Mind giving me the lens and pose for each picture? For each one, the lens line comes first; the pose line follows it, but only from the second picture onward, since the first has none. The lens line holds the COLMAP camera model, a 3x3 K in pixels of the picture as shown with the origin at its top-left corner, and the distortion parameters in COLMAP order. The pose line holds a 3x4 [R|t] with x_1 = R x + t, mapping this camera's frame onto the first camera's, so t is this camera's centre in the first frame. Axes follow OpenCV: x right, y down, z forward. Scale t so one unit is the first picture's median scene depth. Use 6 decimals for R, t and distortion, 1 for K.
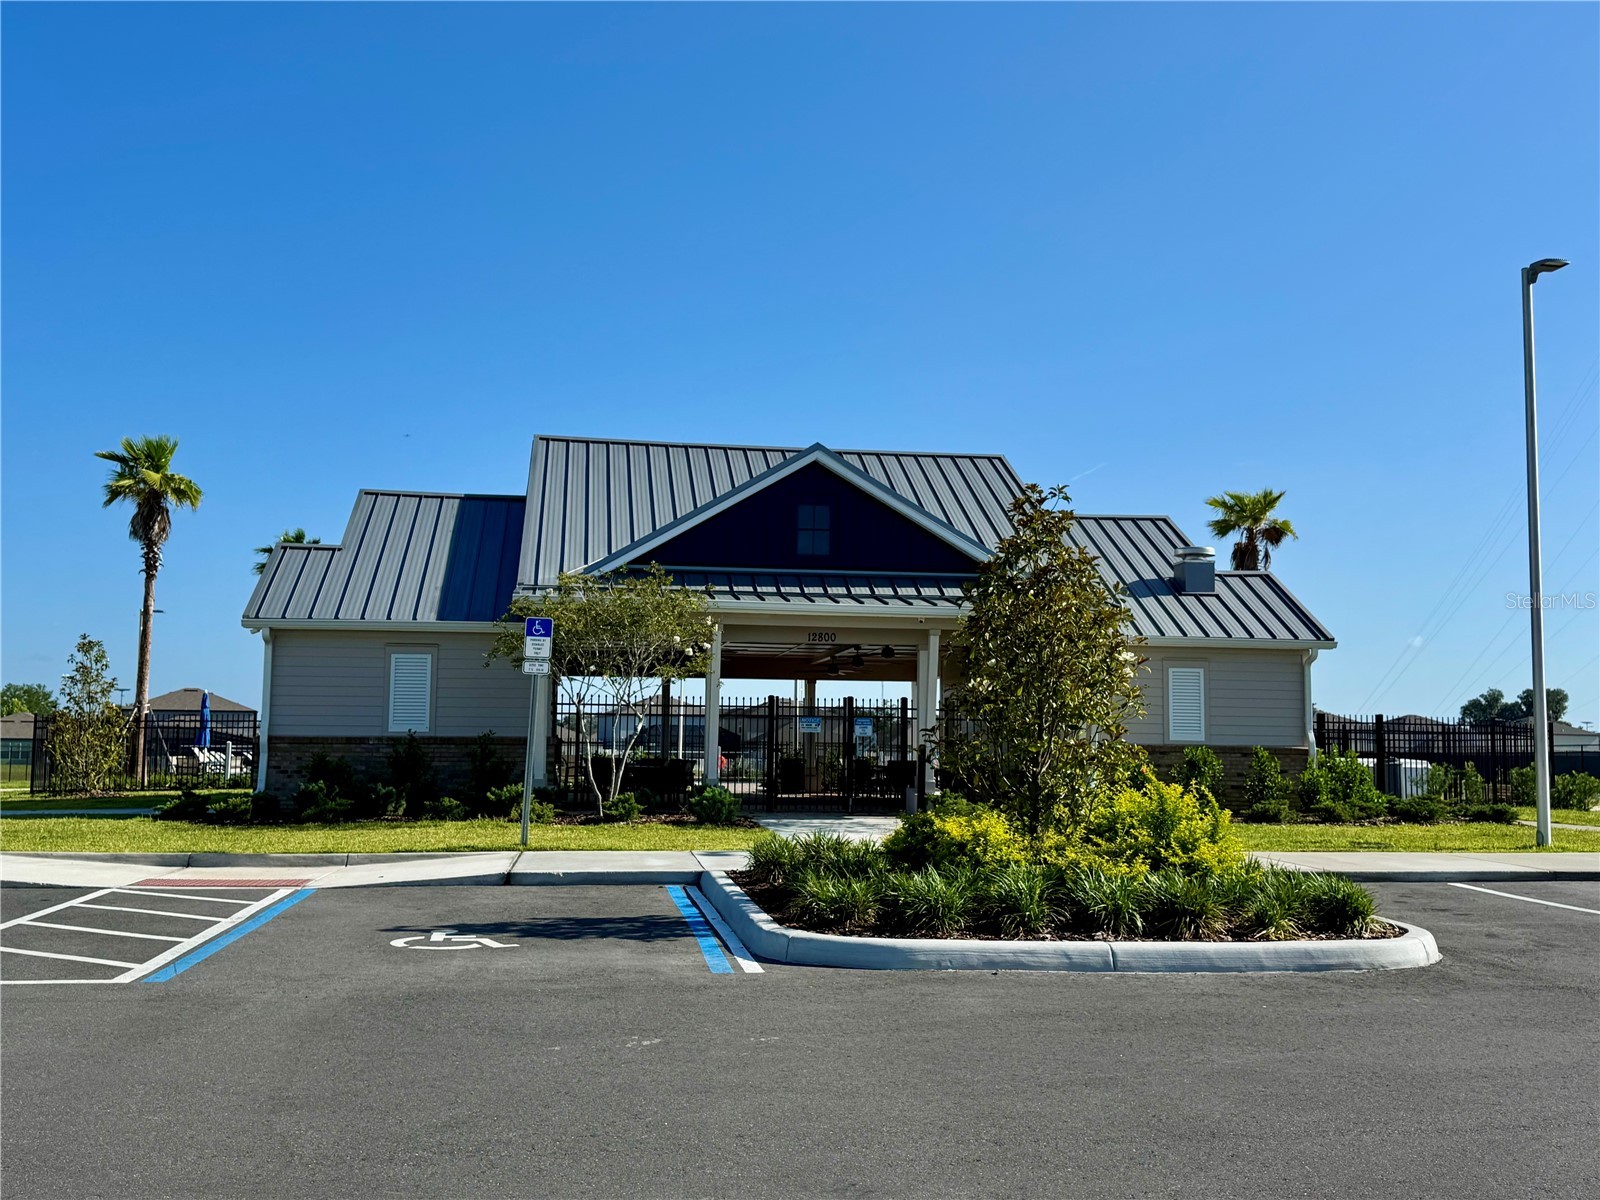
lens RADIAL K [[1623.5, 0, 798.4], [0, 1623.5, 592.4], [0, 0, 1]] dist [0.142051, 0.000000]
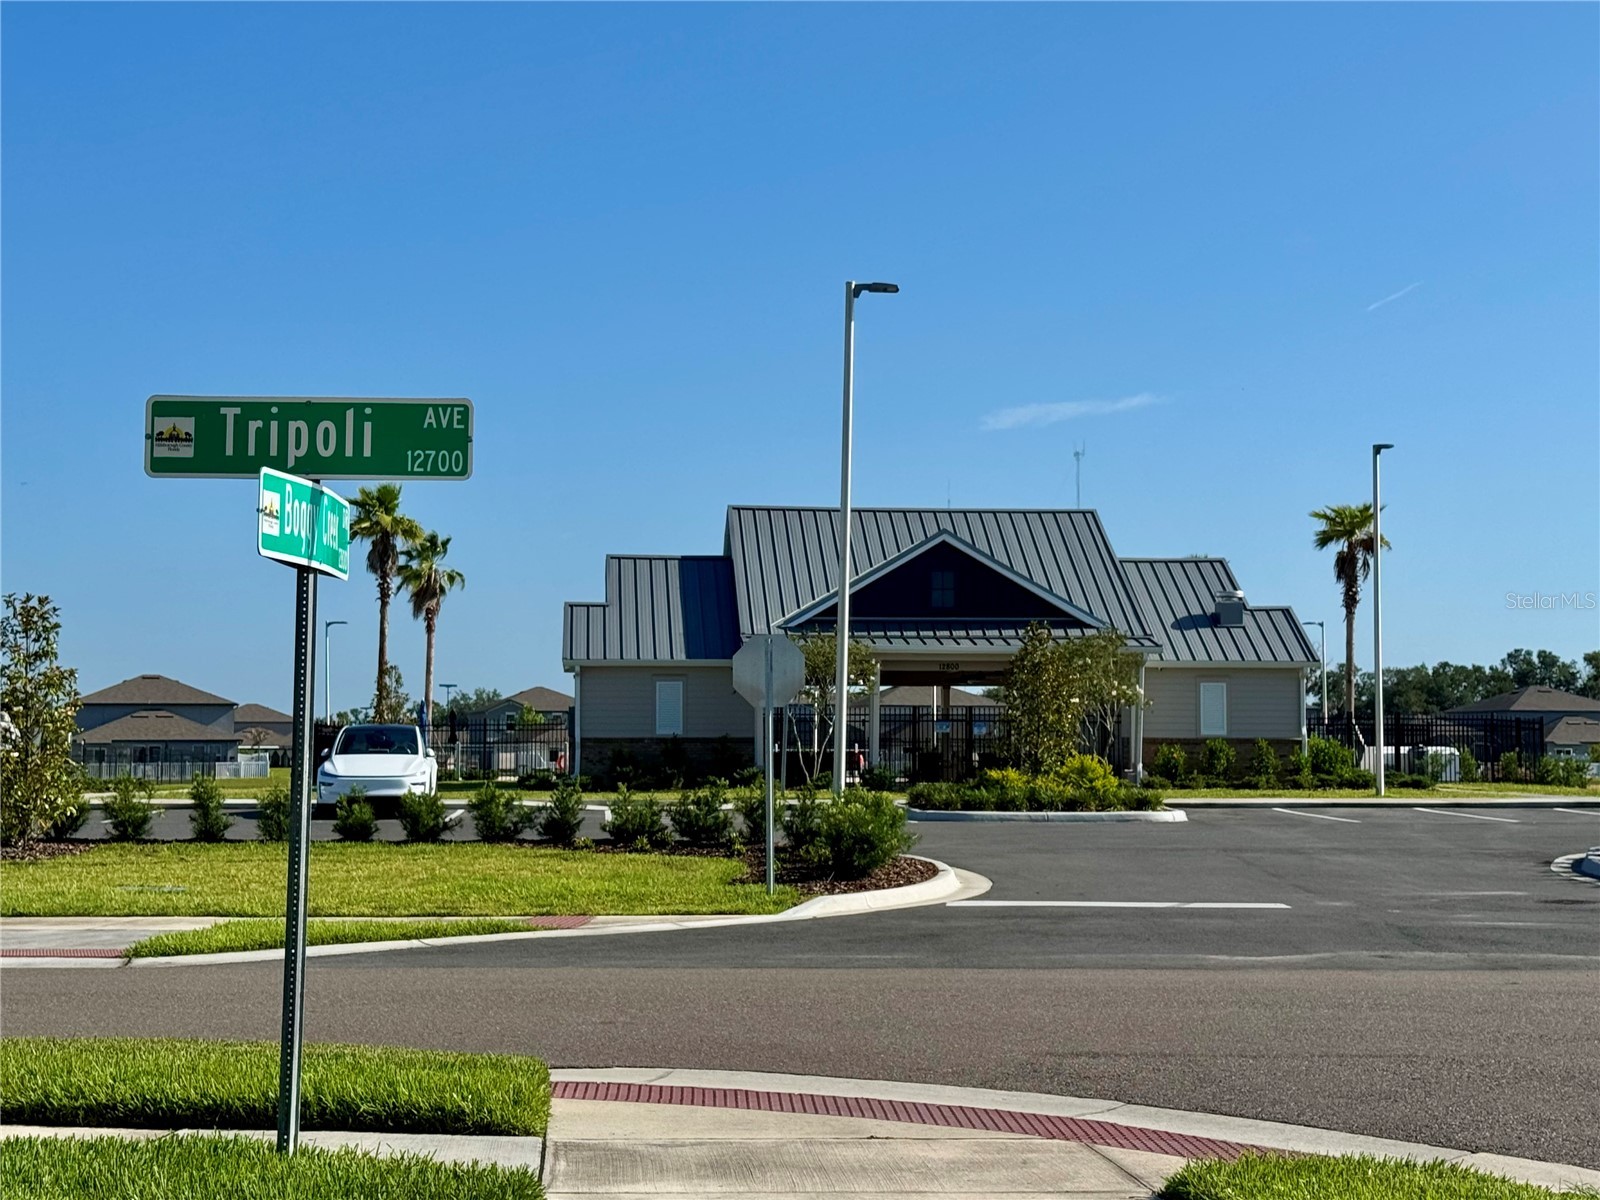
lens RADIAL K [[2532.6, 0, 796.6], [0, 2532.6, 601.4], [0, 0, 1]] dist [0.337408, 0.000000]
pose [[0.998206, -0.015377, -0.057859, 0.010064], [0.017579, 0.999133, 0.037747, -0.114062], [0.057229, -0.038696, 0.997611, -1.218156]]
